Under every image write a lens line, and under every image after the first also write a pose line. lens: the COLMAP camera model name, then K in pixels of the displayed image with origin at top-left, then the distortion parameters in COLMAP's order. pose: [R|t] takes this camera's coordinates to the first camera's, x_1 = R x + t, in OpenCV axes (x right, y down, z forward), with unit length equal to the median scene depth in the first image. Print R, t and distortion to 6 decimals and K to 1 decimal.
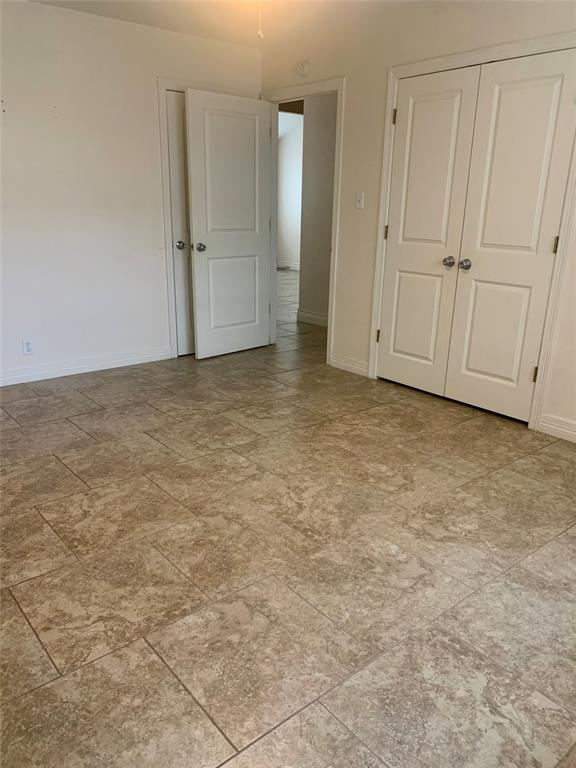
lens RADIAL K [[586.5, 0, 284.5], [0, 586.5, 384.0], [0, 0, 1]] dist [0.082092, -0.040298]
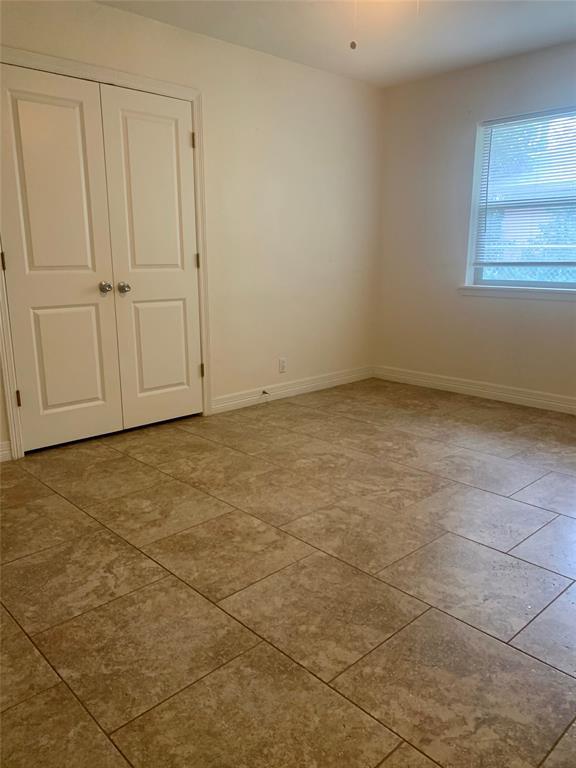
lens RADIAL K [[586.5, 0, 281.0], [0, 586.5, 387.4], [0, 0, 1]] dist [0.082092, -0.040298]
pose [[-0.057954, -0.245978, 0.967541, -0.709991], [0.298469, 0.920573, 0.251915, -0.225992], [-0.952658, 0.303380, 0.020066, 0.813434]]
